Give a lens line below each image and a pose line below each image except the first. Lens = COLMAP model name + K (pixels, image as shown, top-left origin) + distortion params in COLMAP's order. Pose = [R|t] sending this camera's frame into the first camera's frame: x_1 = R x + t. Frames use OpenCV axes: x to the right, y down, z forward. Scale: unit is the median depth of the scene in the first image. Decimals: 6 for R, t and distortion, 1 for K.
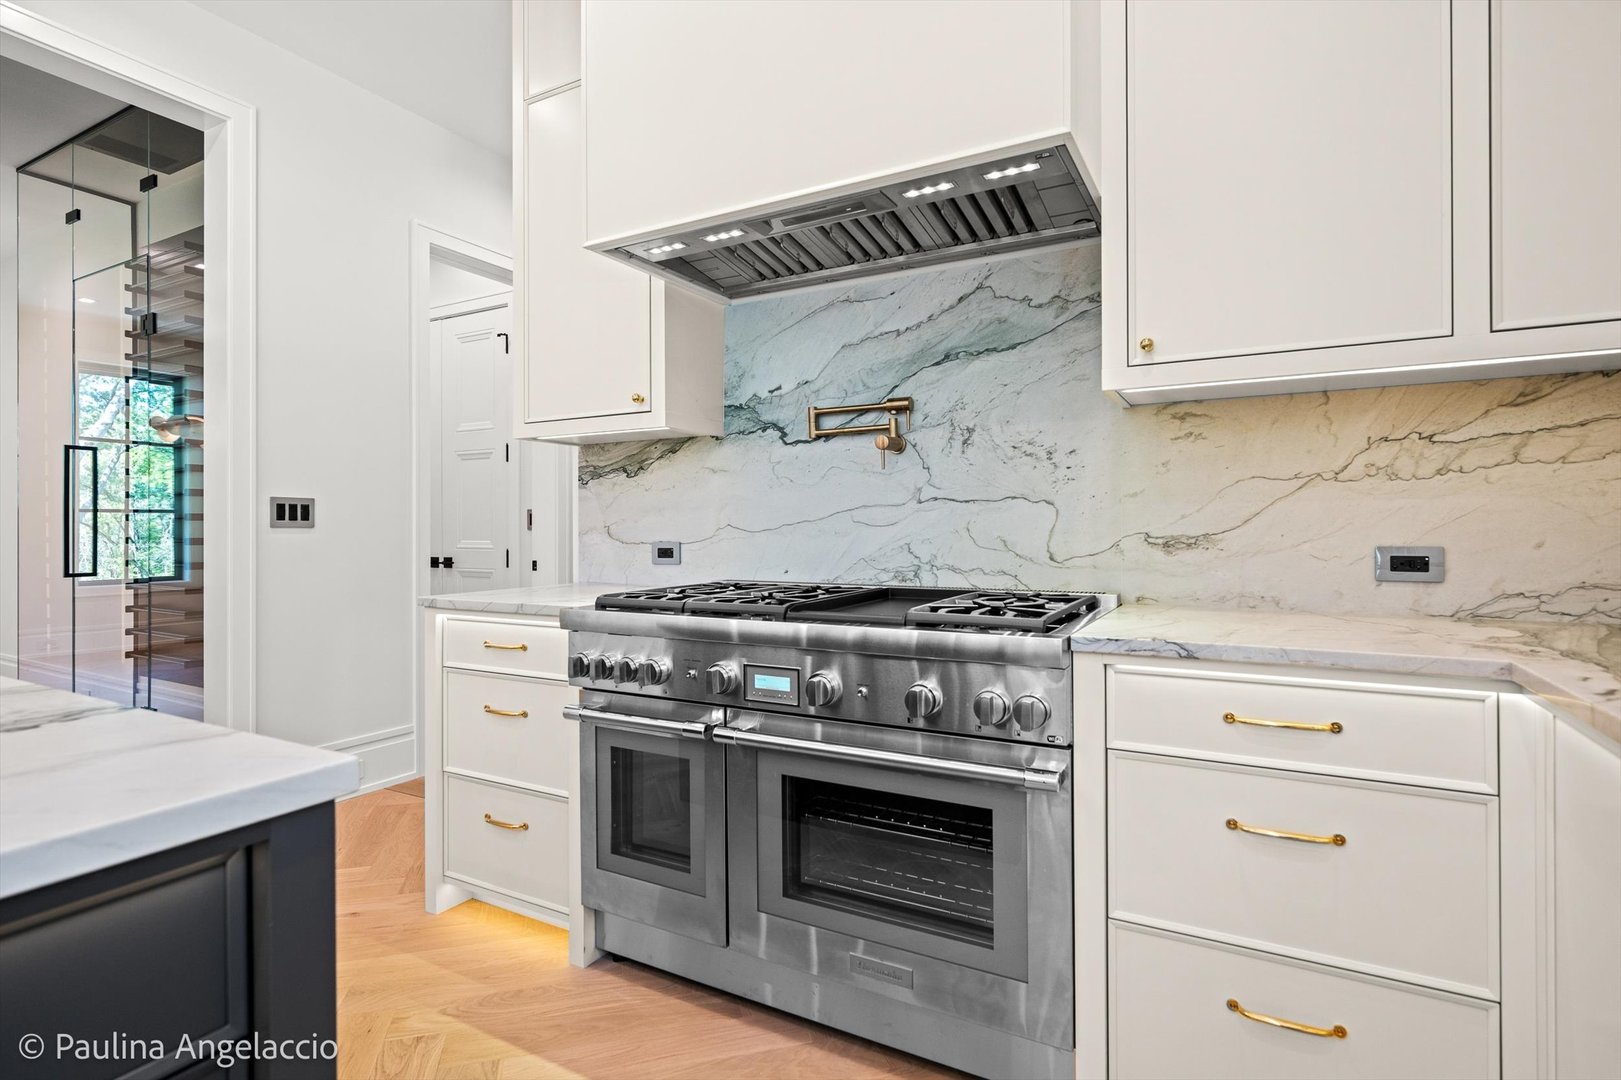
lens RADIAL K [[800.8, 0, 809.9], [0, 800.8, 525.3], [0, 0, 1]] dist [-0.001982, -0.001828]
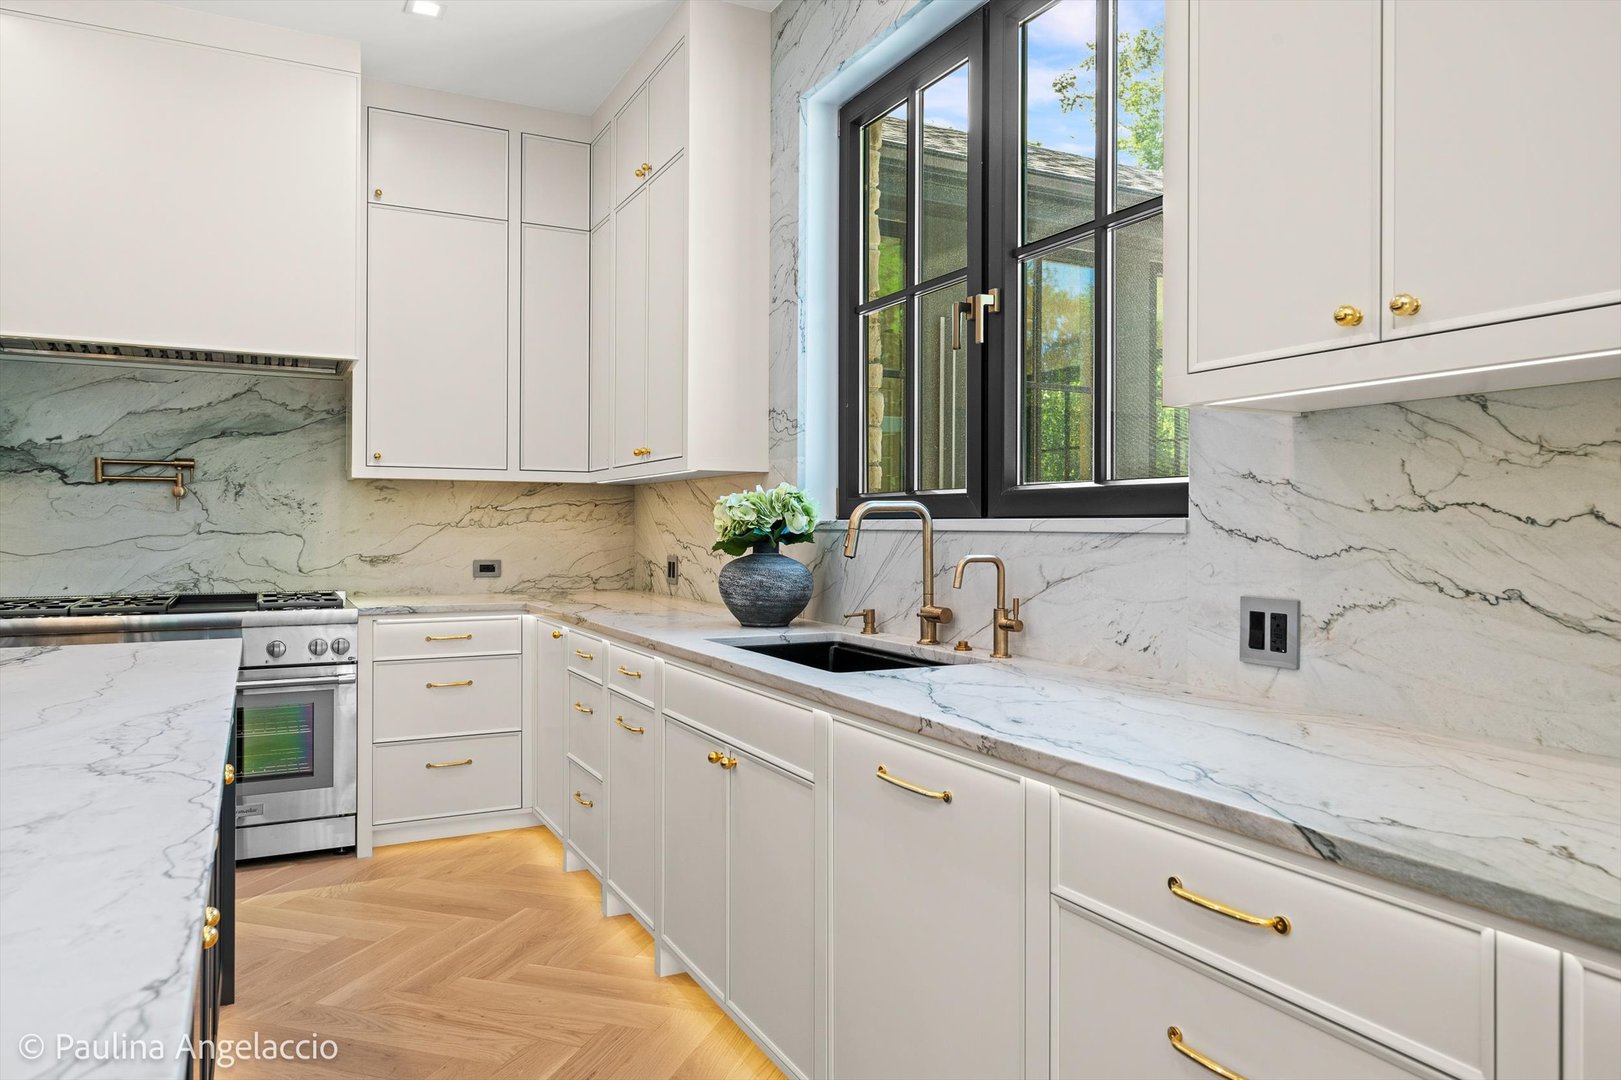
lens RADIAL K [[1087.3, 0, 815.0], [0, 1087.3, 525.6], [0, 0, 1]] dist [-0.007496, 0.001729]
pose [[0.552236, 0.005472, 0.833670, -0.860912], [-0.008389, 0.999964, -0.001006, -0.050550], [-0.833646, -0.006438, 0.552262, -0.963018]]
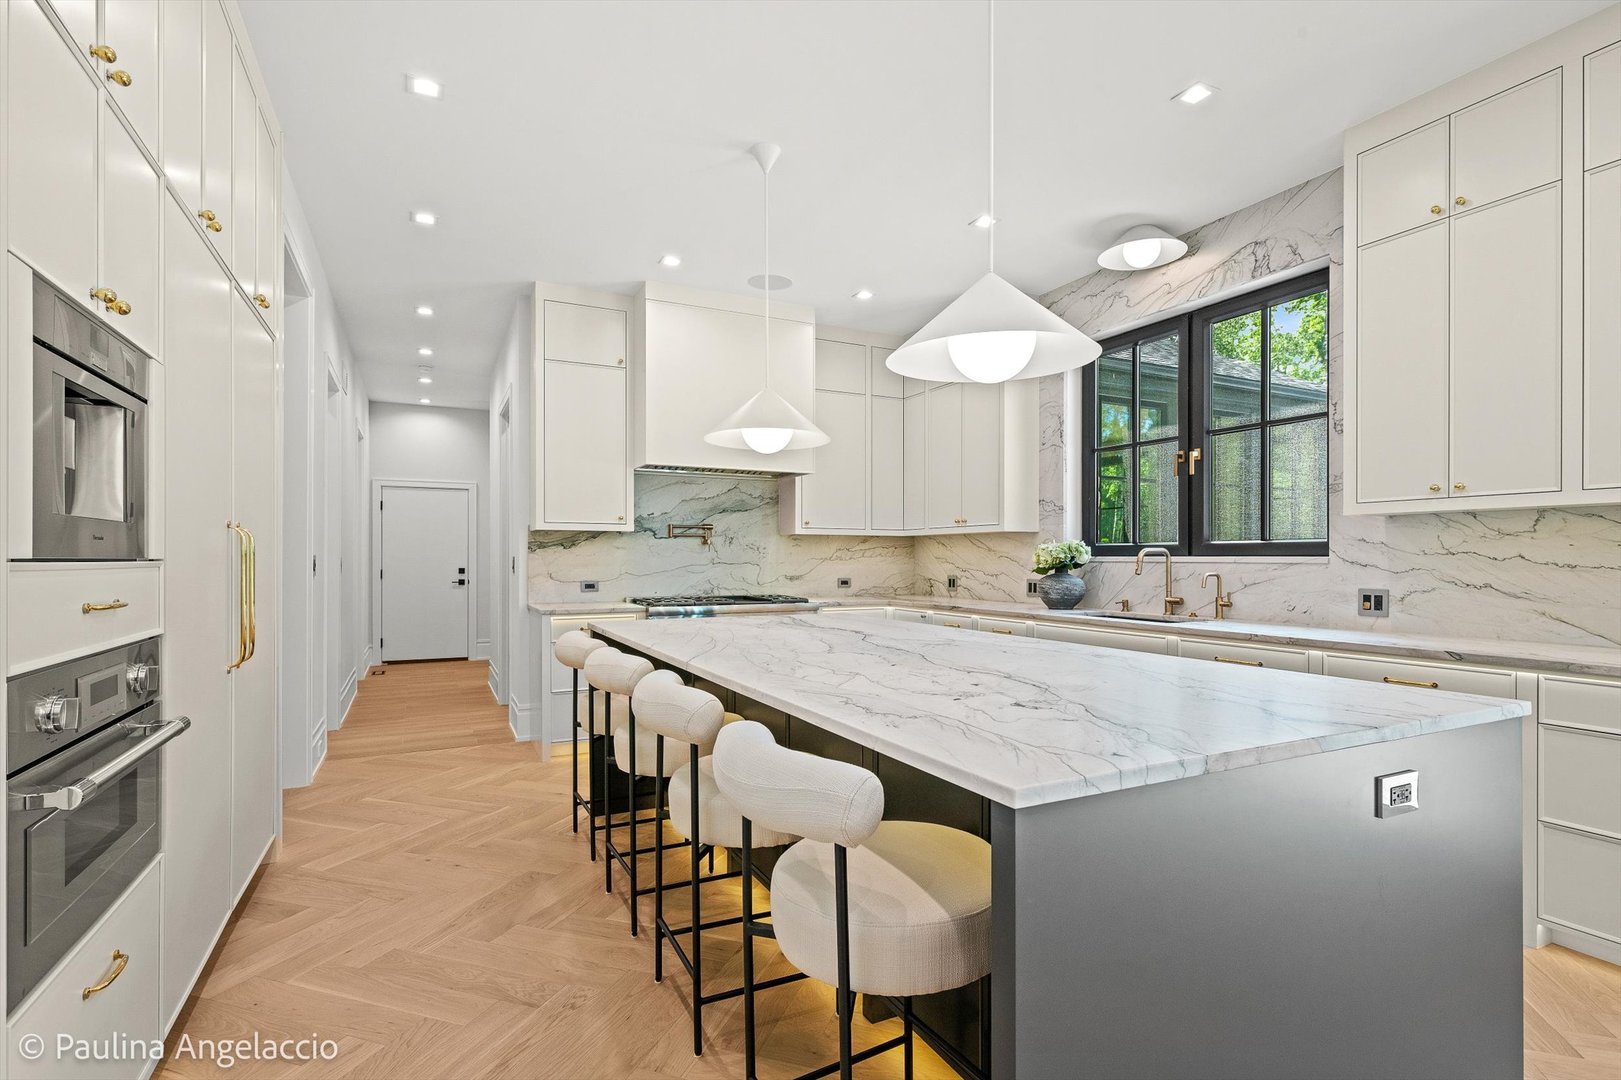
lens RADIAL K [[800.8, 0, 803.4], [0, 800.8, 555.0], [0, 0, 1]] dist [-0.001982, -0.001828]
pose [[0.566612, 0.006762, 0.823957, -1.892611], [-0.006565, 0.999972, -0.003691, -0.051082], [-0.823958, -0.003318, 0.566641, -0.754613]]
